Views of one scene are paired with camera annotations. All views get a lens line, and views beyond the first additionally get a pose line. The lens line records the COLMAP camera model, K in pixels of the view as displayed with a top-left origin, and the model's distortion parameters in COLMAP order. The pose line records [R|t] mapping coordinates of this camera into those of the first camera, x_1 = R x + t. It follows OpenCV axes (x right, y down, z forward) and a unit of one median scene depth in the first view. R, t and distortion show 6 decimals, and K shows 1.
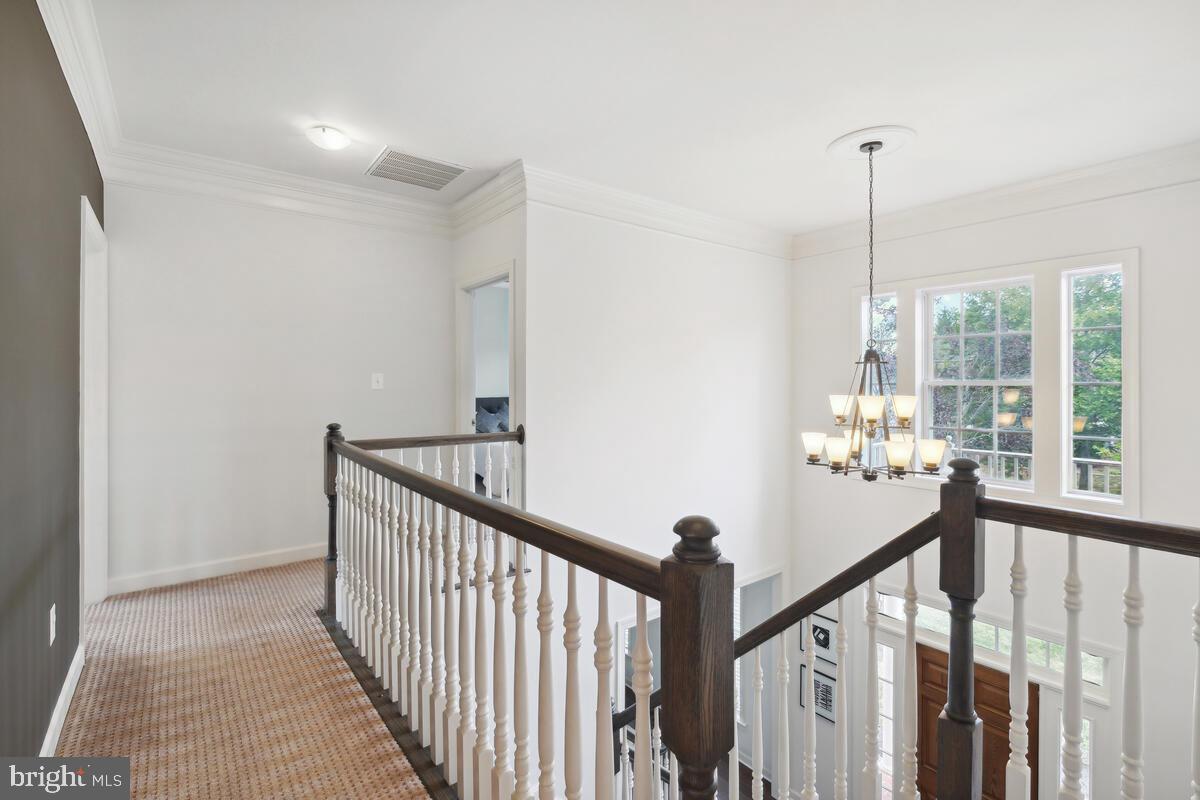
lens RADIAL K [[538.2, 0, 602.1], [0, 538.2, 394.1], [0, 0, 1]] dist [-0.002064, -0.000033]
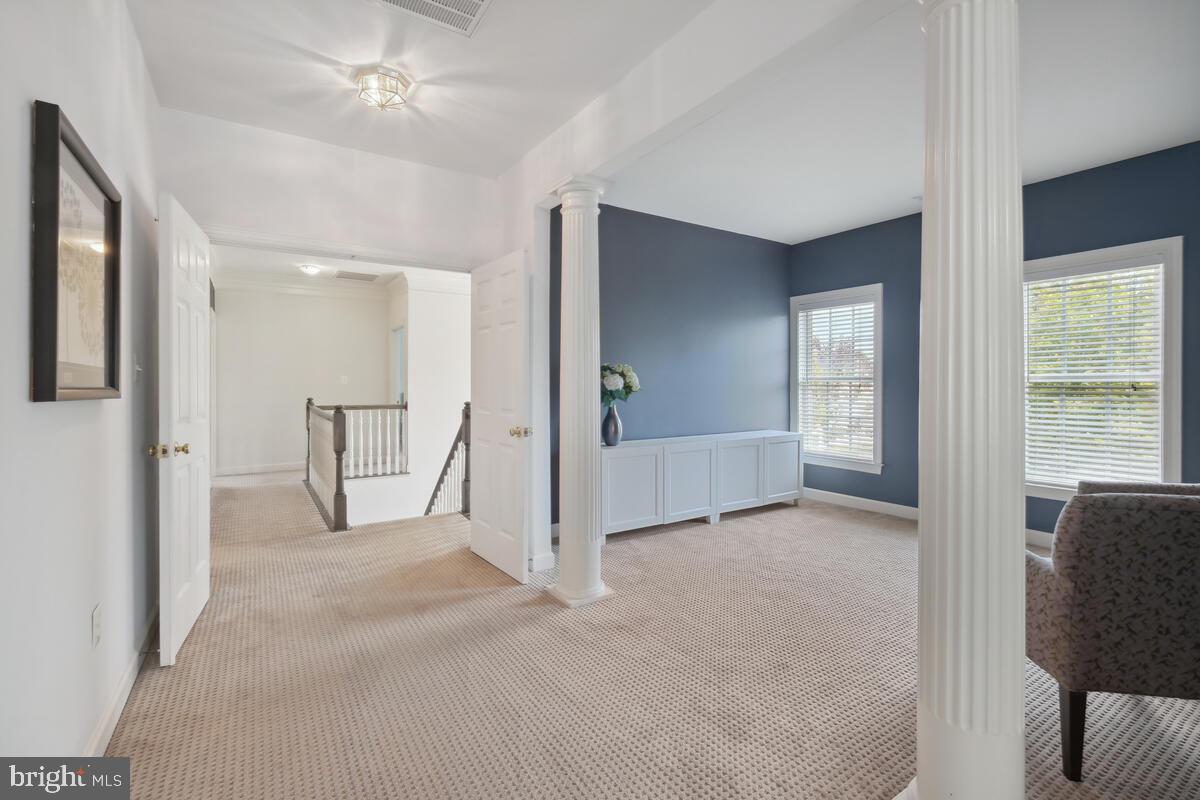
lens RADIAL K [[538.2, 0, 602.1], [0, 538.2, 394.1], [0, 0, 1]] dist [-0.002064, -0.000033]
pose [[0.993401, -0.000556, -0.114693, 0.965727], [0.000800, 0.999998, 0.002081, 0.034293], [0.114691, -0.002159, 0.993399, -1.090815]]
